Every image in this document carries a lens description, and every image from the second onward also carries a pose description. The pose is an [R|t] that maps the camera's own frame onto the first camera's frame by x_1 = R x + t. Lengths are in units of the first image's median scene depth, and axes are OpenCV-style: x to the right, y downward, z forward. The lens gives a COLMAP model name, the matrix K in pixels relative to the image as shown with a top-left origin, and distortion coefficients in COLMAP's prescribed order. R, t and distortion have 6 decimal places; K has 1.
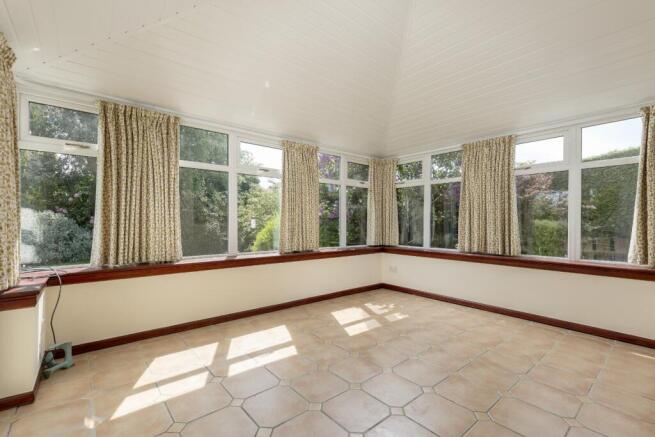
lens RADIAL K [[294.4, 0, 324.6], [0, 294.4, 222.1], [0, 0, 1]] dist [0.002126, 0.000604]
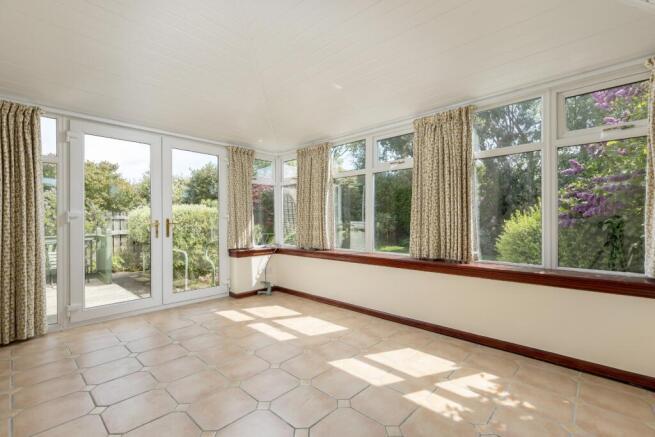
lens RADIAL K [[294.4, 0, 325.0], [0, 294.4, 219.4], [0, 0, 1]] dist [0.002126, 0.000604]
pose [[0.114898, -0.000754, -0.993377, 0.838064], [0.011322, 0.999936, 0.000551, -0.008777], [0.993313, -0.011310, 0.114899, 0.845538]]
